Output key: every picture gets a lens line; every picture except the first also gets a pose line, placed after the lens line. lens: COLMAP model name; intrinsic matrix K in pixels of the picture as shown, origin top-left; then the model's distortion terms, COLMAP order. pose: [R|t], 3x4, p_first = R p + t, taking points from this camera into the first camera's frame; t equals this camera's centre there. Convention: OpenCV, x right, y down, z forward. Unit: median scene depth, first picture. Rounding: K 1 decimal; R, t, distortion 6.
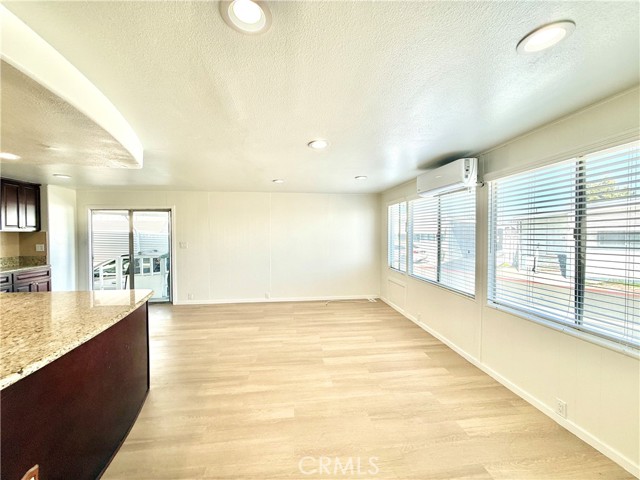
lens RADIAL K [[256.5, 0, 320.8], [0, 256.5, 239.2], [0, 0, 1]] dist [-0.001098, 0.000331]
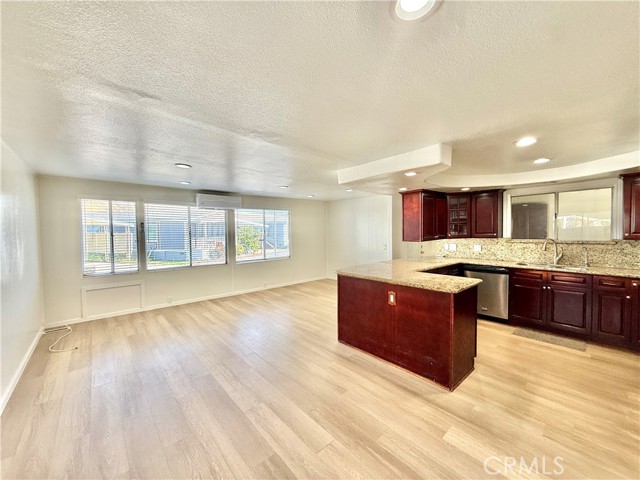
lens RADIAL K [[256.5, 0, 315.7], [0, 256.5, 237.9], [0, 0, 1]] dist [-0.001098, 0.000331]
pose [[-0.546934, -0.014272, 0.837054, -1.488794], [0.031599, 0.998790, 0.037676, -0.029566], [-0.836579, 0.047057, -0.545821, 1.546884]]
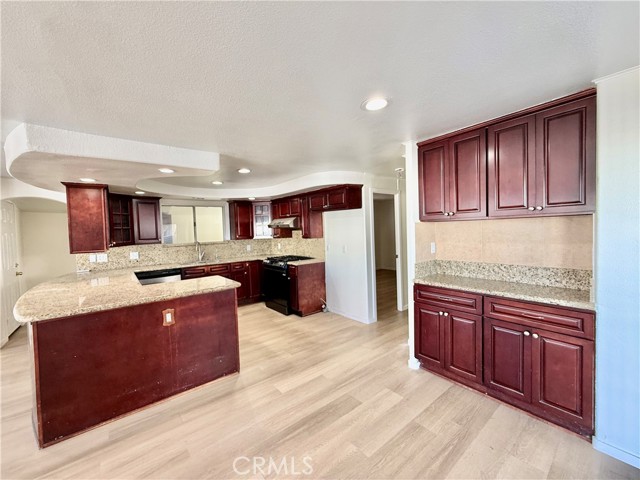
lens RADIAL K [[256.5, 0, 319.5], [0, 256.5, 238.9], [0, 0, 1]] dist [-0.001098, 0.000331]
pose [[-0.854217, 0.049166, -0.517587, -0.843999], [0.023020, 0.998119, 0.056821, -0.034228], [0.519407, 0.036623, -0.853742, 1.700363]]
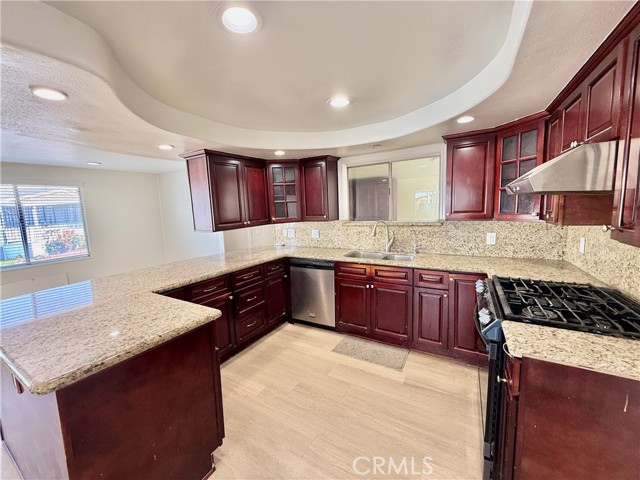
lens RADIAL K [[256.5, 0, 315.8], [0, 256.5, 238.1], [0, 0, 1]] dist [-0.001098, 0.000331]
pose [[-0.782890, -0.041566, 0.620770, -1.490594], [0.053737, 0.989519, 0.134028, -0.021609], [-0.619835, 0.138288, -0.772451, 0.790553]]
